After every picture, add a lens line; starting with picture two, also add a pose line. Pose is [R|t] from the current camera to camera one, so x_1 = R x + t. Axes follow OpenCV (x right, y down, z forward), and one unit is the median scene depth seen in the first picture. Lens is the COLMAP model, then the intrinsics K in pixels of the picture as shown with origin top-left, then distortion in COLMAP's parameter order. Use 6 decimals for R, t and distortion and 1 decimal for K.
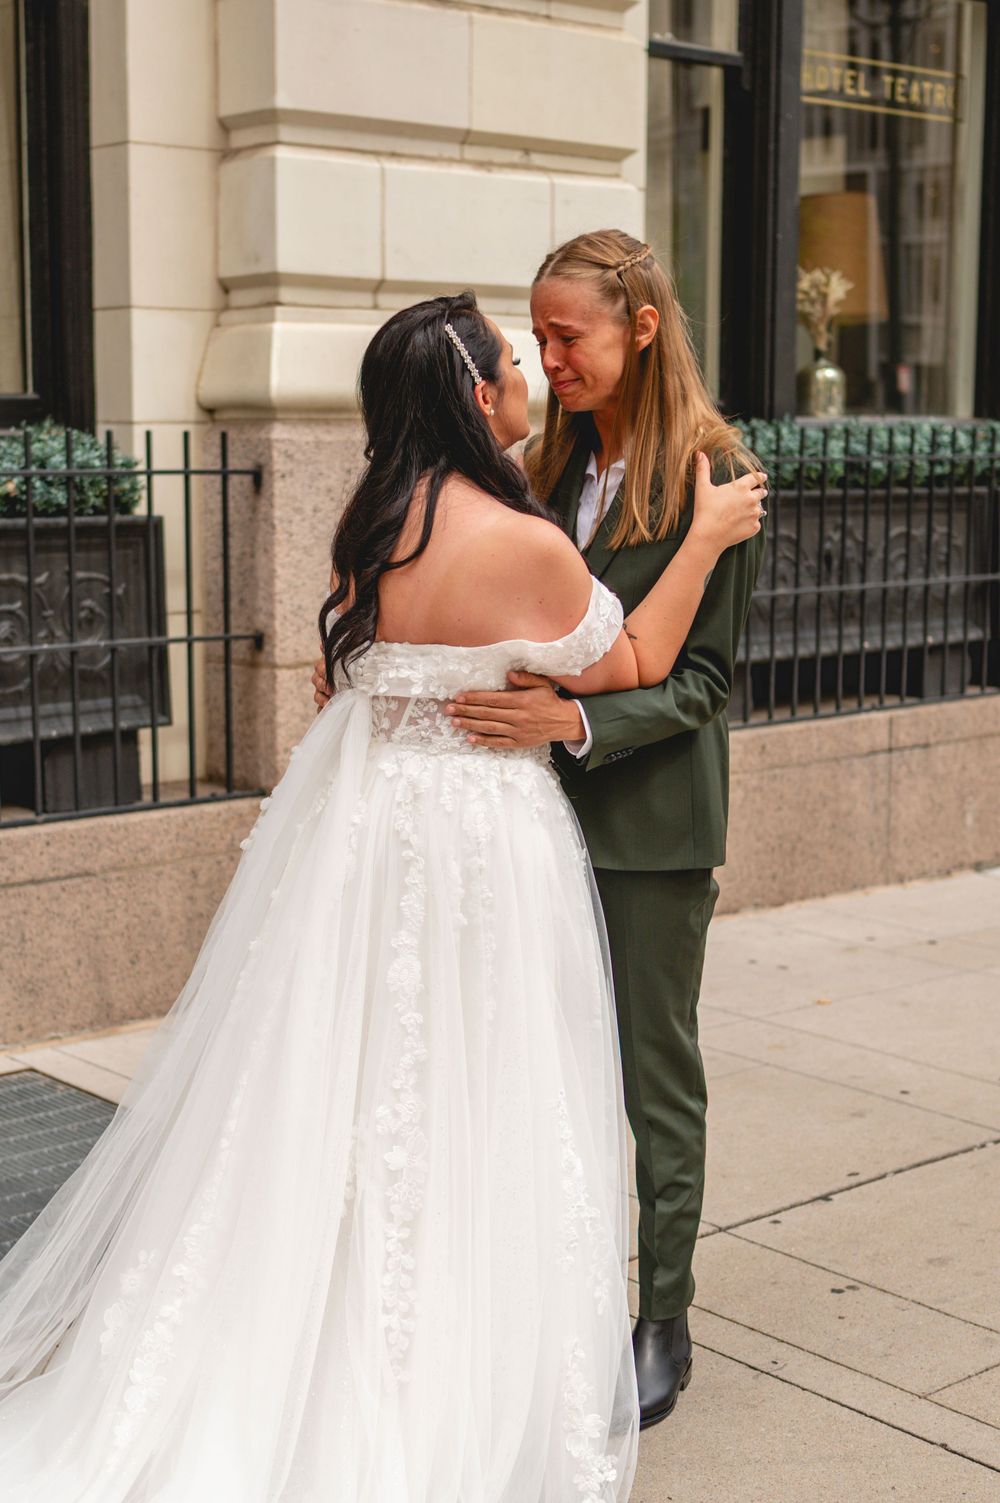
lens RADIAL K [[2286.8, 0, 405.7], [0, 2286.8, 757.3], [0, 0, 1]] dist [-0.014098, 0.027381]
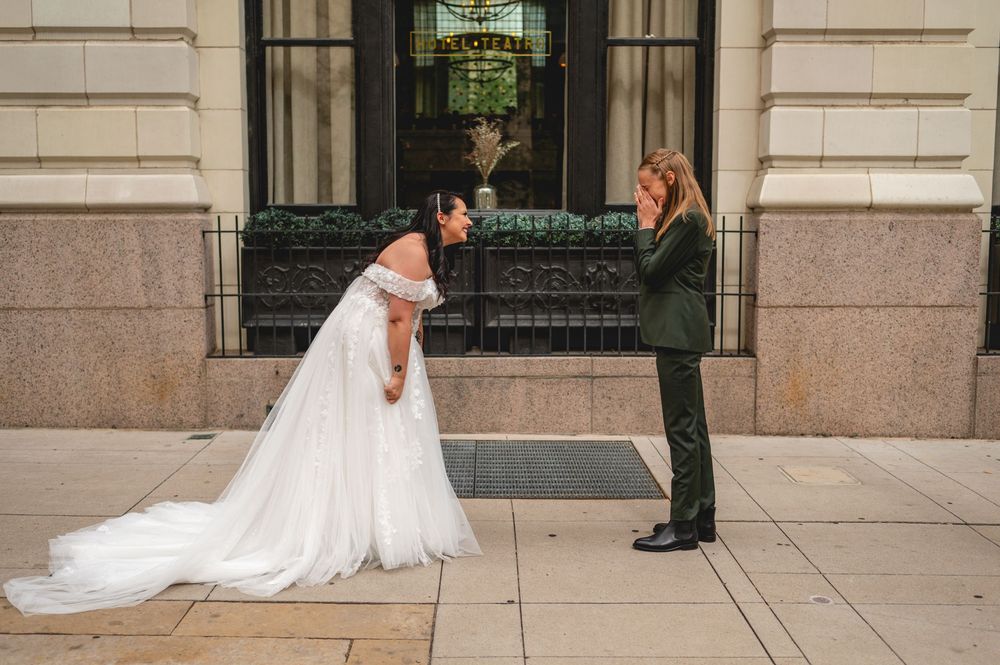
lens RADIAL K [[1007.9, 0, 497.0], [0, 1007.9, 325.7], [0, 0, 1]] dist [-0.008163, 0.006780]
pose [[0.764276, 0.064712, -0.641635, 0.454928], [-0.093092, 0.995602, -0.010474, 0.021061], [0.638135, 0.067737, 0.766939, -0.060327]]
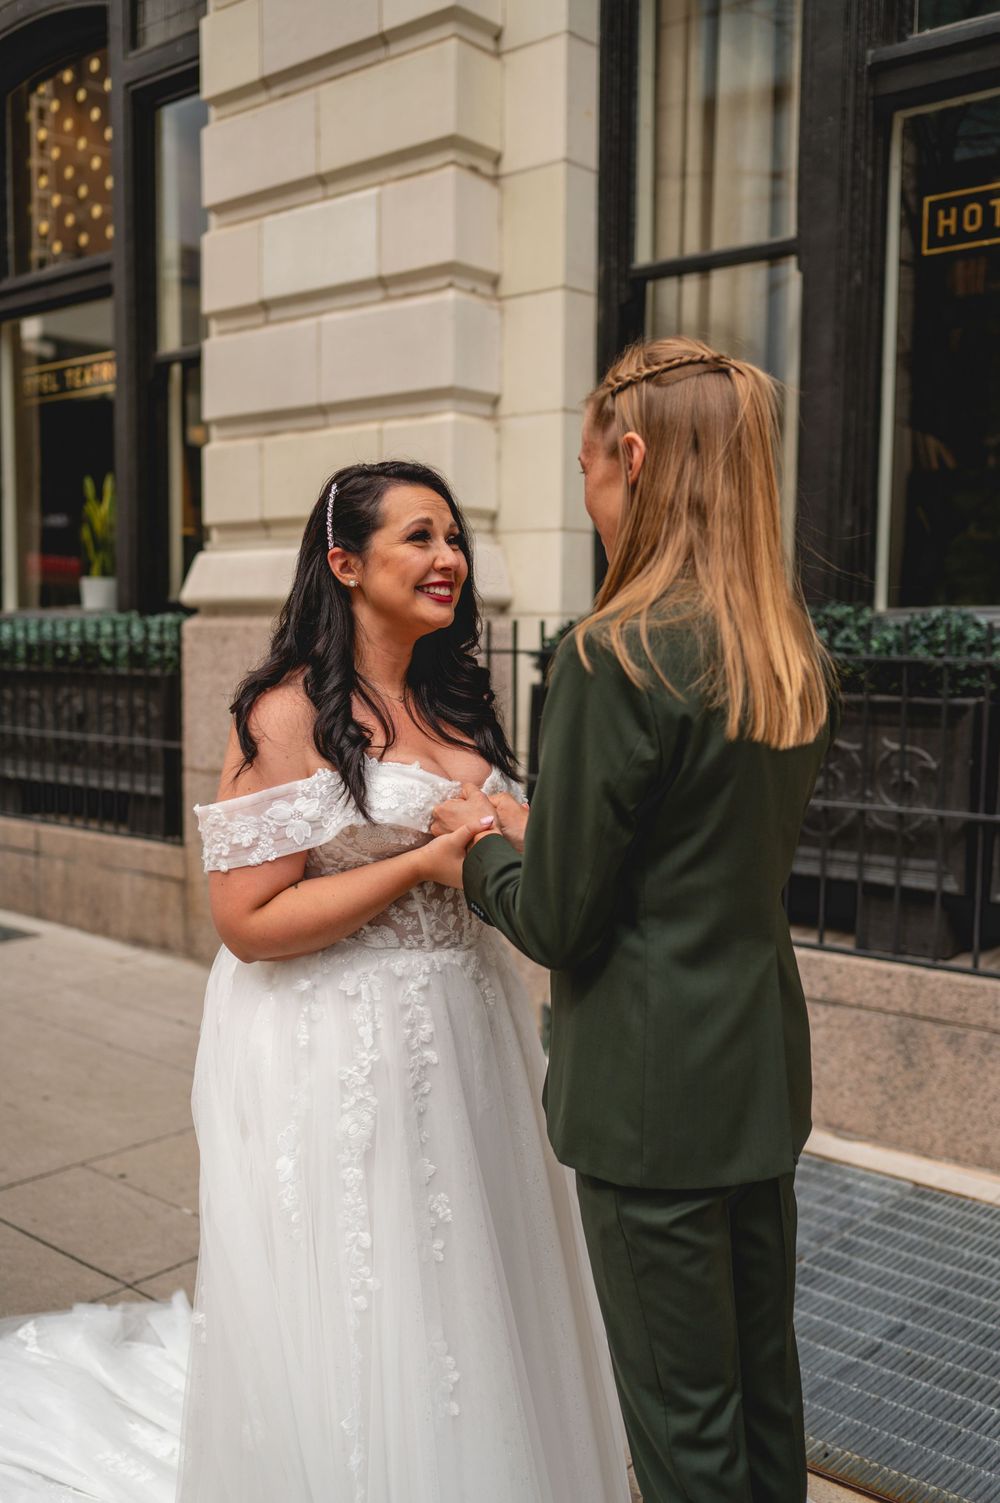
lens RADIAL K [[1493.7, 0, 492.2], [0, 1493.7, 752.9], [0, 0, 1]] dist [-0.008395, 0.013073]
pose [[0.138642, 0.085432, -0.986651, 0.337684], [-0.151050, 0.986440, 0.064188, -0.065178], [0.978756, 0.140134, 0.149666, 0.487092]]
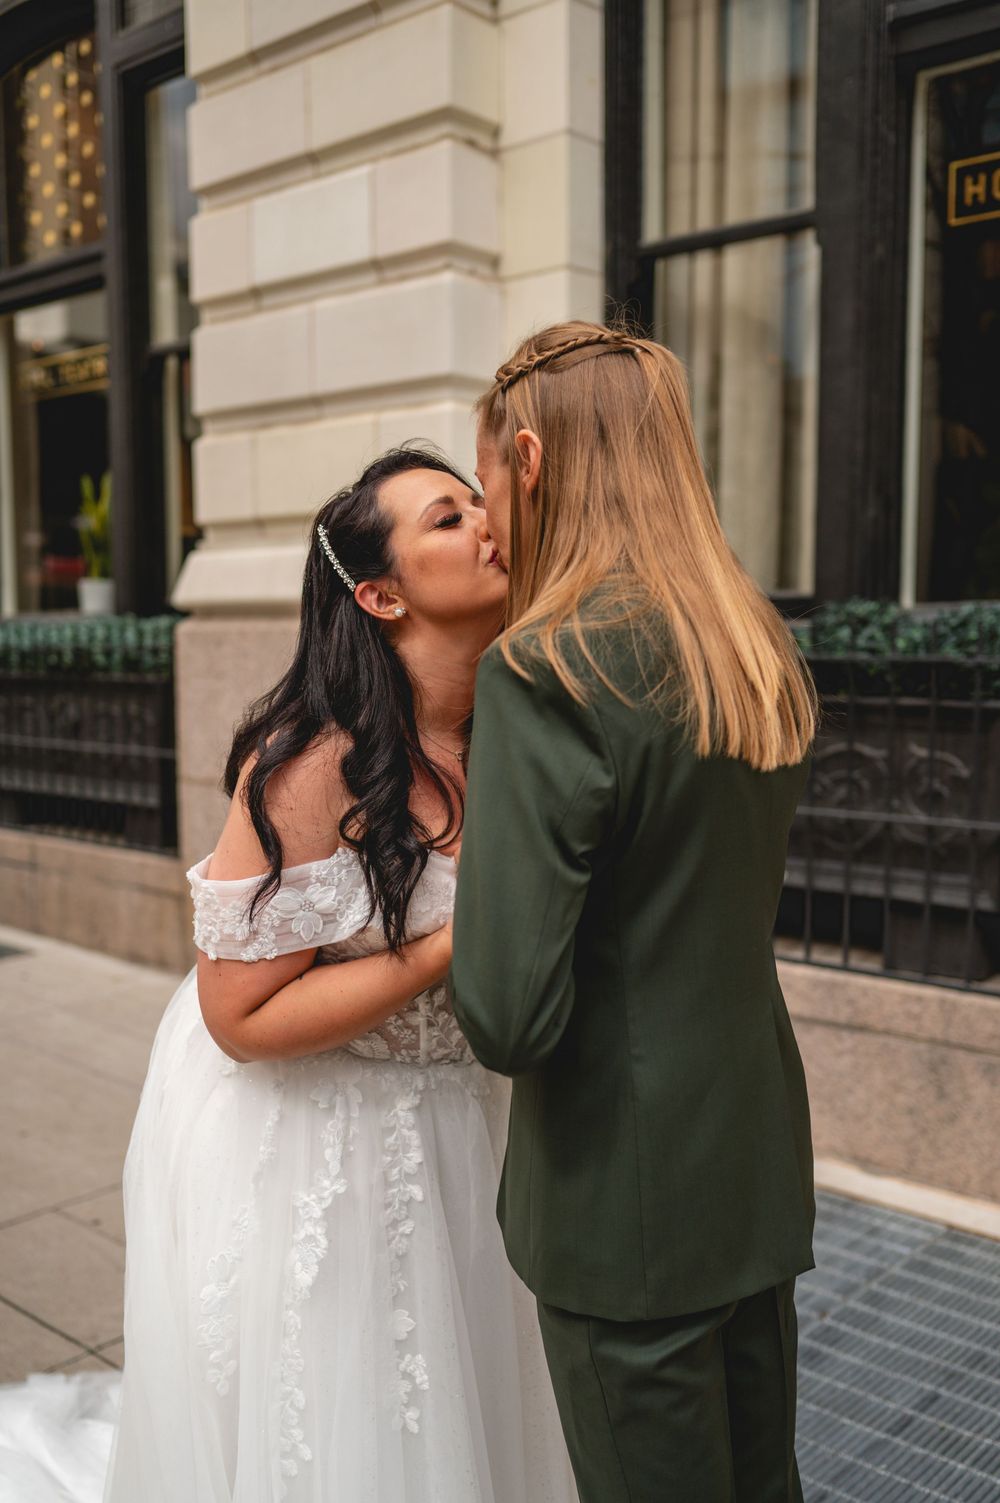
lens RADIAL K [[1495.2, 0, 501.7], [0, 1495.2, 759.1], [0, 0, 1]] dist [-0.002692, 0.001934]
pose [[0.126312, 0.090223, -0.987879, 0.293061], [-0.140672, 0.987421, 0.072194, -0.070542], [0.981966, 0.129848, 0.137415, 0.506837]]
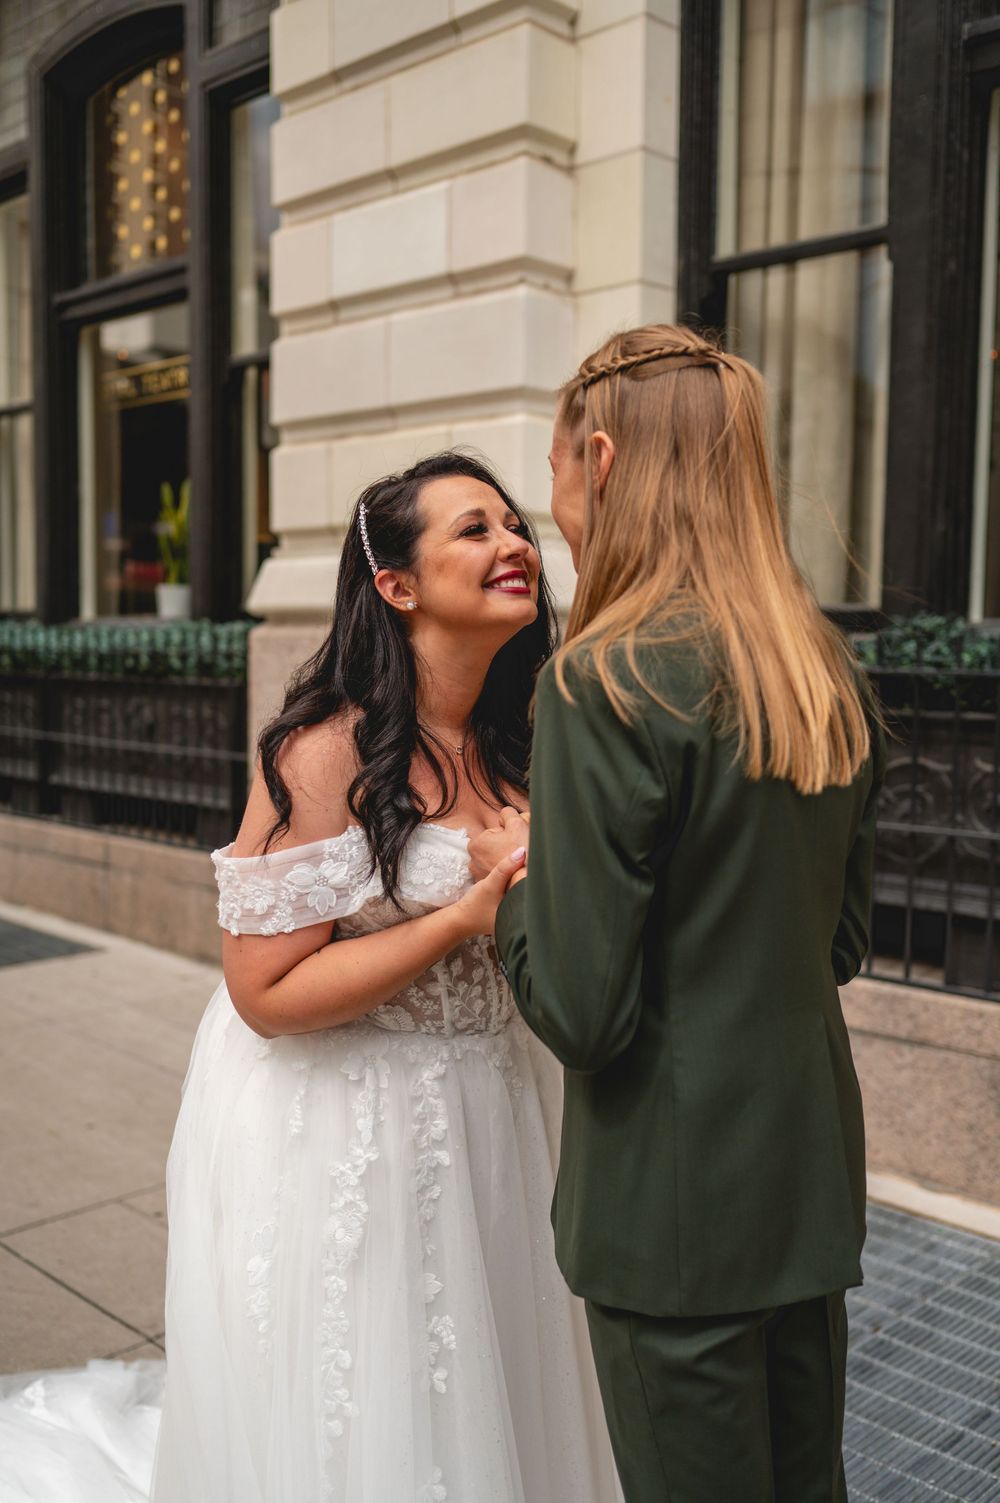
lens RADIAL K [[1495.5, 0, 508.7], [0, 1495.5, 746.4], [0, 0, 1]] dist [-0.003074, 0.006684]
pose [[0.081707, 0.076584, -0.993710, 0.300901], [-0.154887, 0.985906, 0.063247, -0.070004], [0.984548, 0.148745, 0.092417, 0.509780]]
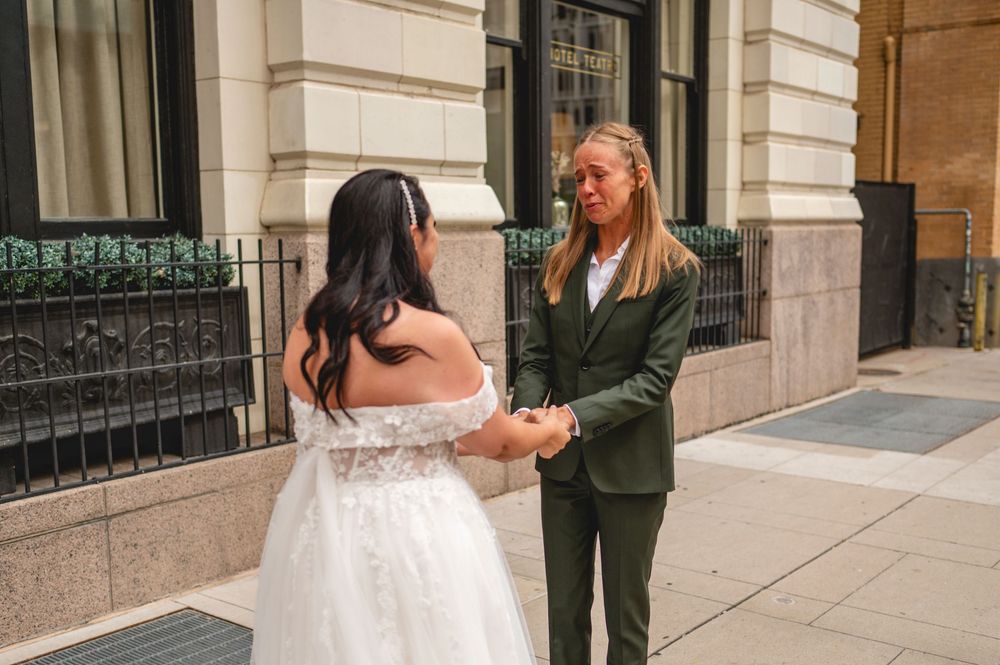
lens RADIAL K [[1095.3, 0, 518.9], [0, 1095.3, 365.0], [0, 0, 1]] dist [-0.003500, 0.010095]
pose [[0.977373, -0.033730, 0.208818, -0.078770], [0.037479, 0.999199, -0.014022, -0.024208], [-0.208178, 0.021531, 0.977854, 0.120407]]
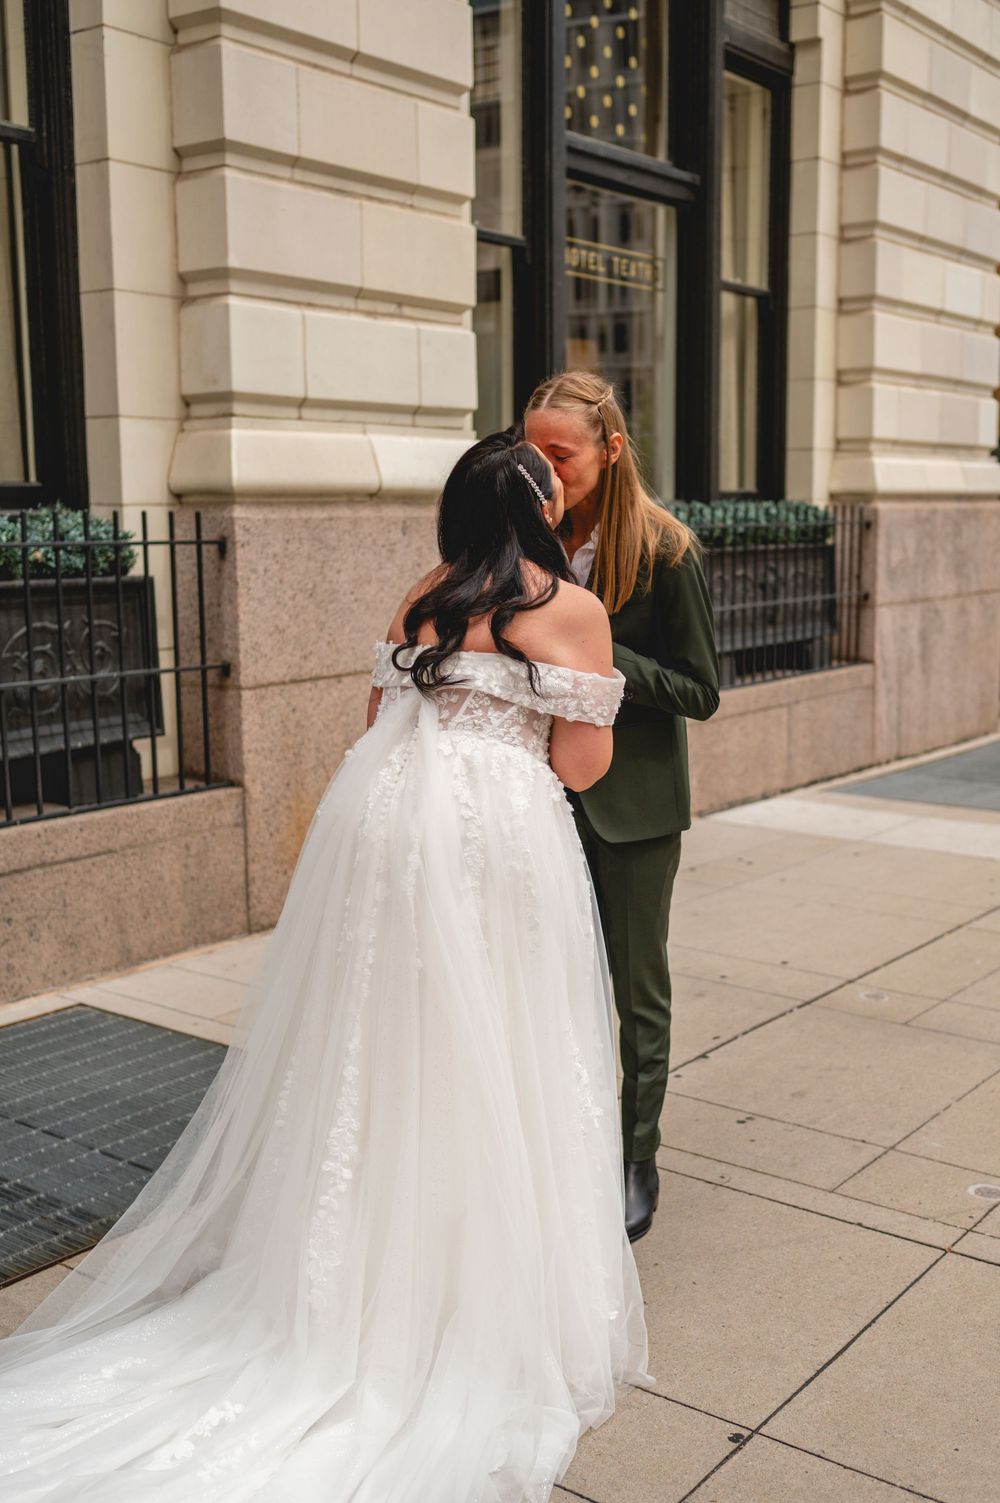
lens RADIAL K [[1646.3, 0, 550.0], [0, 1646.3, 753.7], [0, 0, 1]] dist [-0.003500, 0.010095]
pose [[0.972663, -0.036365, 0.229355, -0.104144], [0.034959, 0.999337, 0.010193, -0.005318], [-0.229574, -0.001897, 0.973289, 0.027533]]
